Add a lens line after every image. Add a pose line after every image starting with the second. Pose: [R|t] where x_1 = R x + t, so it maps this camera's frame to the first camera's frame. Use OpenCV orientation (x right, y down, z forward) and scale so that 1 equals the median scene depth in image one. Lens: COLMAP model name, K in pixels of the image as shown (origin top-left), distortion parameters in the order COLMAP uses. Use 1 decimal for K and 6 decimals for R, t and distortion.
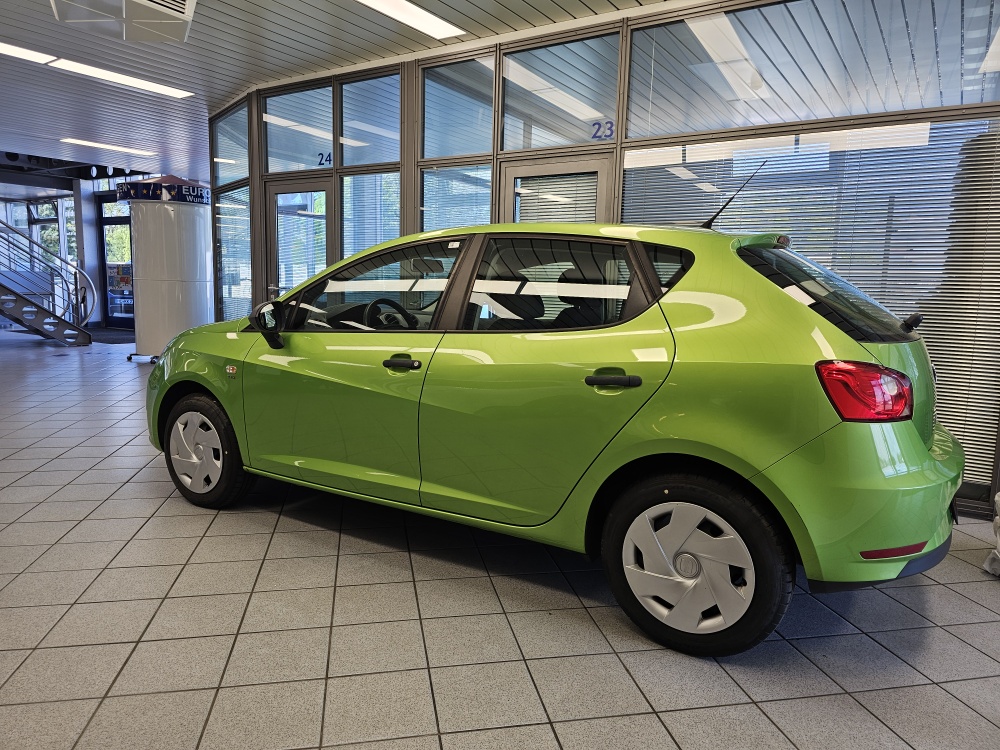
lens RADIAL K [[691.8, 0, 508.2], [0, 691.8, 363.8], [0, 0, 1]] dist [0.046712, -0.055207]
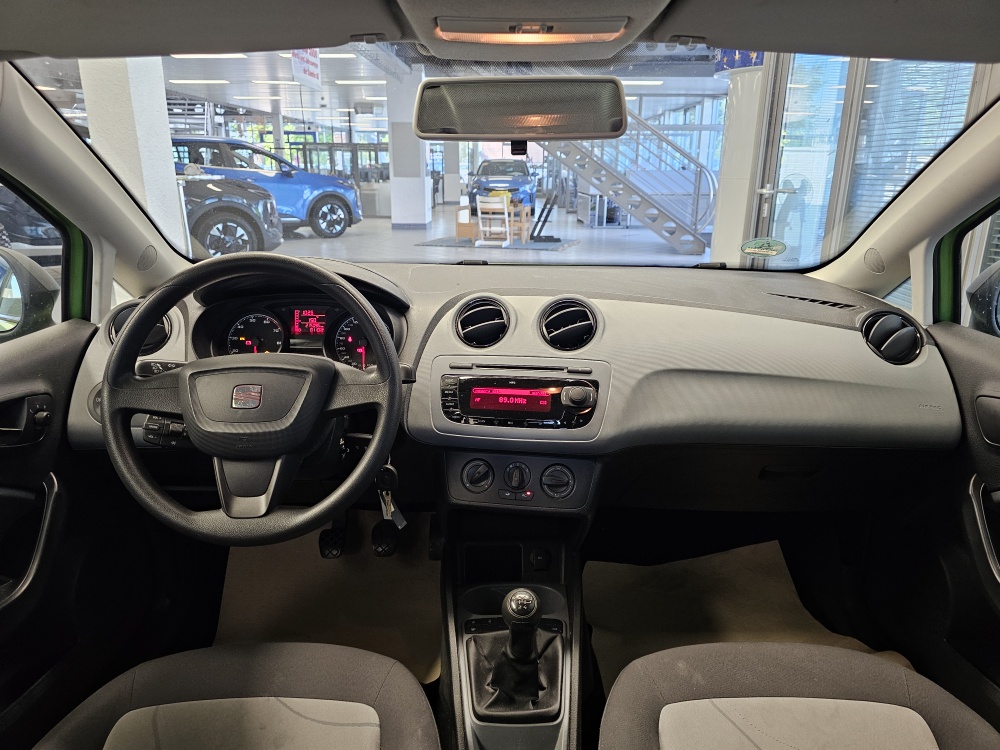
lens RADIAL K [[680.7, 0, 500.0], [0, 680.7, 375.0], [0, 0, 1]] dist [0.057169, -0.047548]
pose [[0.527746, 0.222594, -0.819717, 0.050994], [-0.087551, 0.974167, 0.208169, -0.065475], [0.844878, -0.038094, 0.533601, 0.547514]]
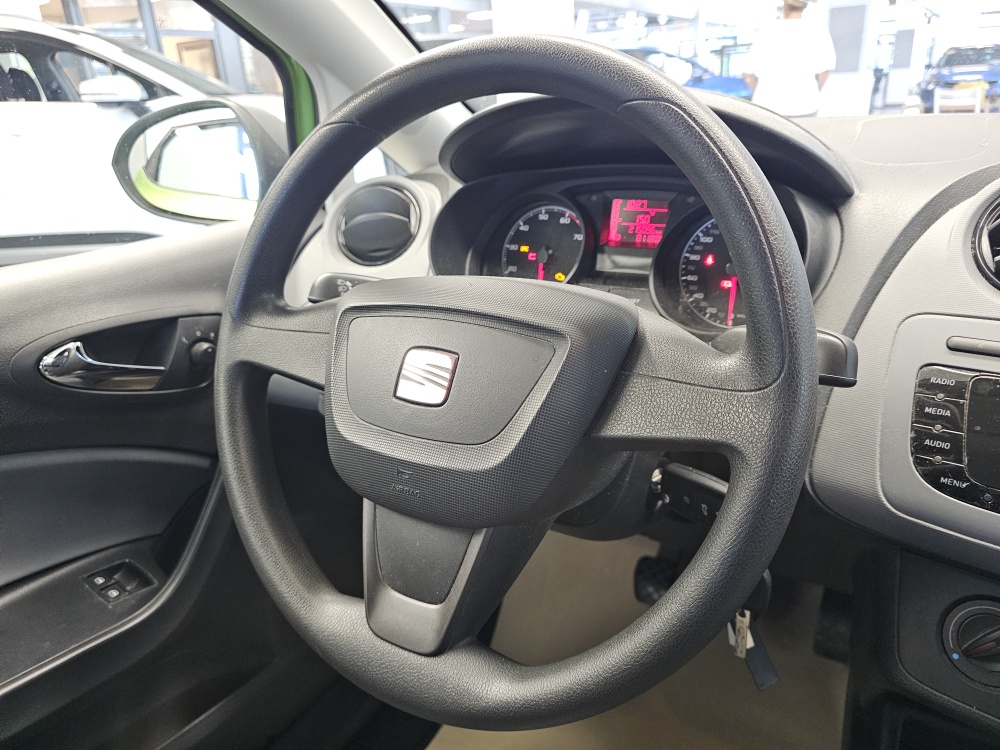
lens RADIAL K [[691.8, 0, 508.2], [0, 691.8, 363.8], [0, 0, 1]] dist [0.046712, -0.055207]
pose [[0.010708, 0.338069, -0.941060, -0.035497], [-0.056362, 0.939822, 0.336983, -0.049074], [0.998353, 0.049432, 0.029118, 0.584806]]
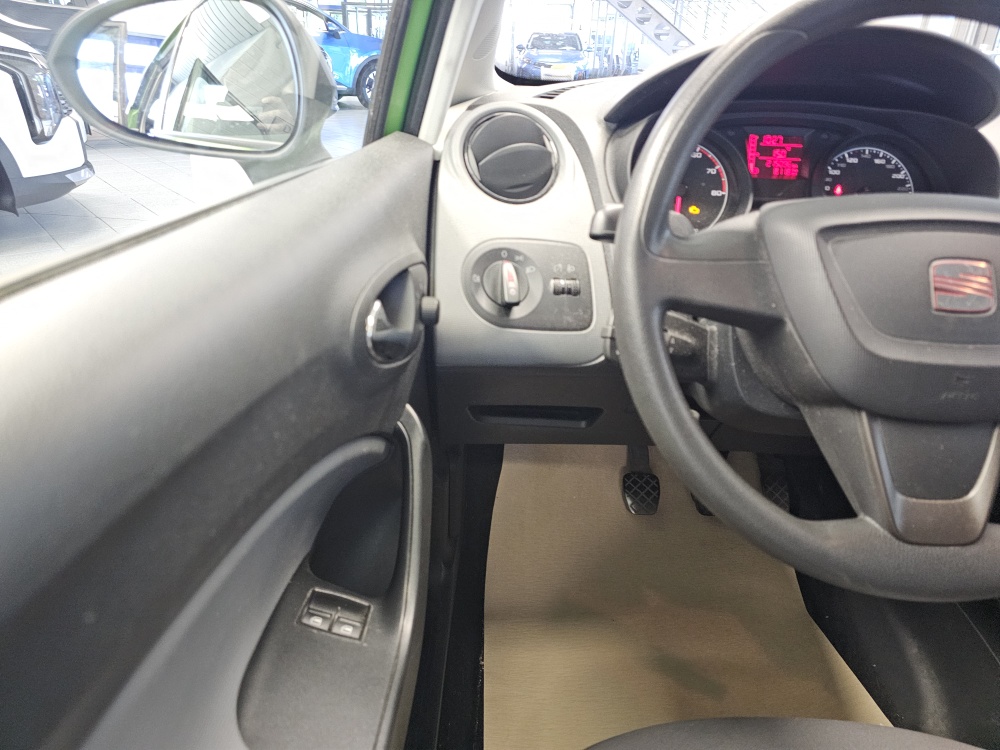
lens RADIAL K [[667.6, 0, 502.4], [0, 667.6, 363.7], [0, 0, 1]] dist [0.104026, -0.116958]
pose [[0.498722, 0.361756, -0.787660, -0.062221], [-0.126894, 0.929421, 0.346518, -0.036559], [0.857423, -0.072867, 0.509427, 0.509178]]
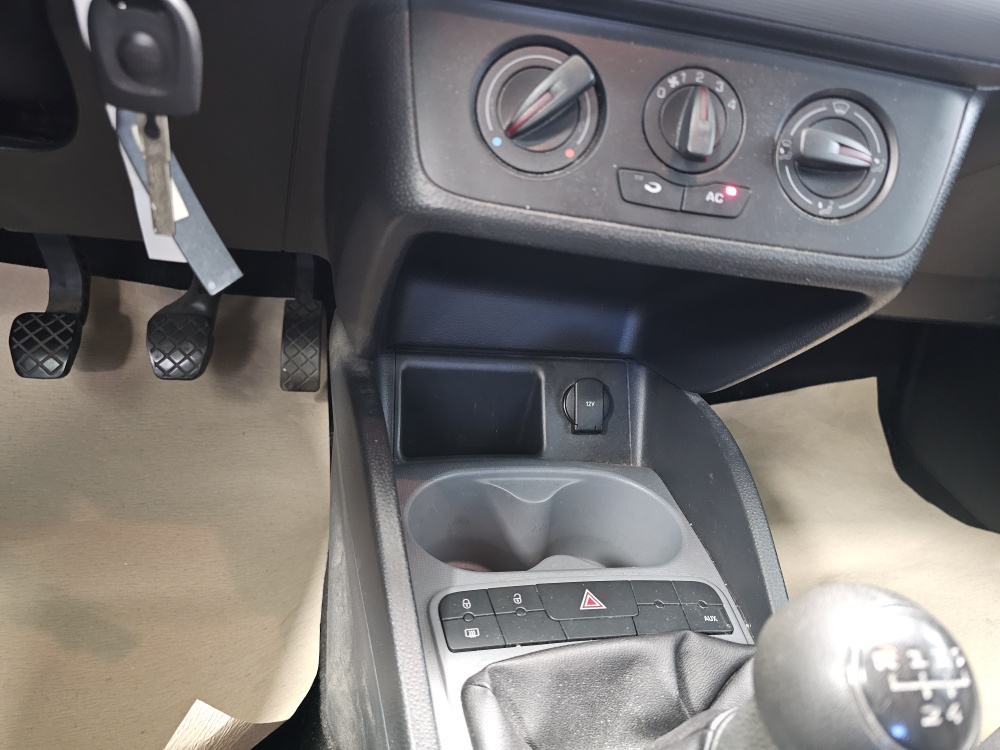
lens RADIAL K [[682.4, 0, 494.6], [0, 682.4, 373.9], [0, 0, 1]] dist [0.050320, -0.048653]
pose [[0.672629, 0.445295, -0.591001, -0.057527], [-0.228471, 0.884623, 0.406501, -0.005257], [0.703826, -0.138398, 0.696760, 0.599403]]
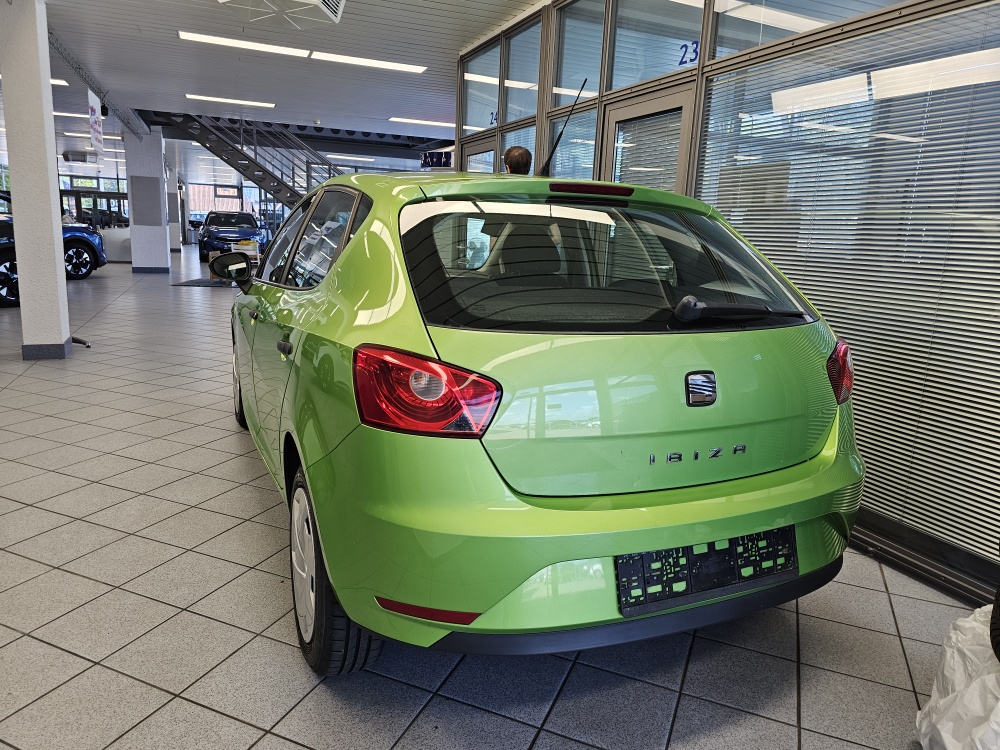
lens RADIAL K [[682.4, 0, 494.6], [0, 682.4, 373.9], [0, 0, 1]] dist [0.050320, -0.048653]
pose [[0.822365, 0.124348, -0.555205, 0.345460], [-0.084808, 0.991714, 0.096495, -0.020827], [0.562604, -0.032269, 0.826097, 0.159738]]
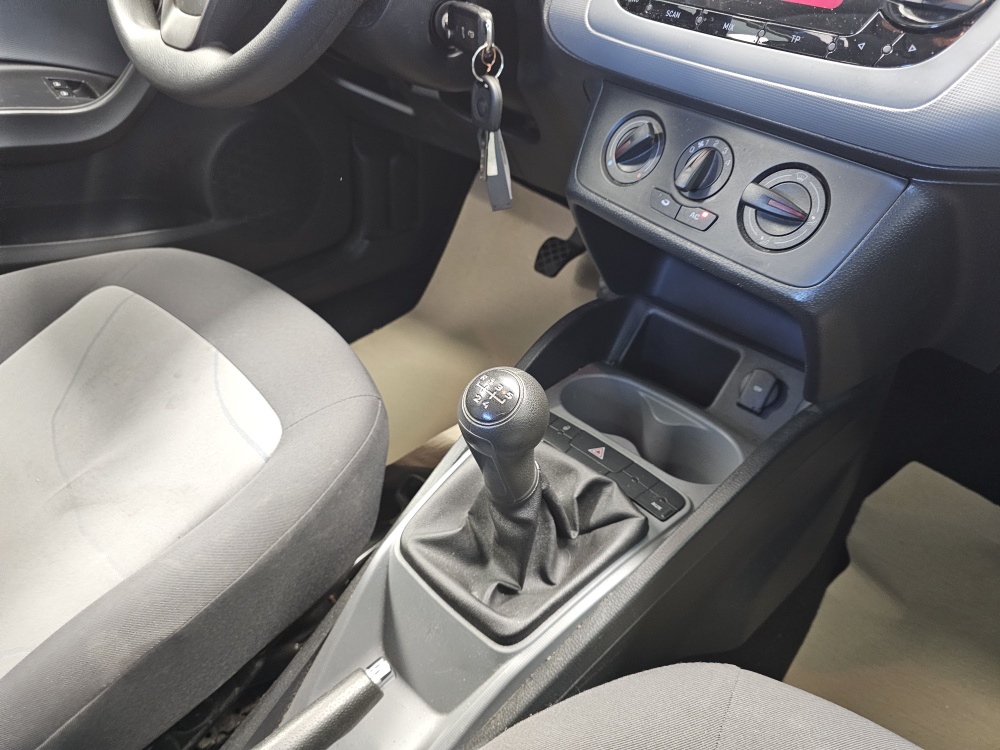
lens RADIAL K [[684.0, 0, 501.7], [0, 684.0, 372.9], [0, 0, 1]] dist [-0.003368, -0.000804]
pose [[-0.212872, 0.541184, -0.813514, -0.006556], [-0.174604, 0.798126, 0.576636, -0.025758], [0.961353, 0.264792, -0.075406, 0.633622]]
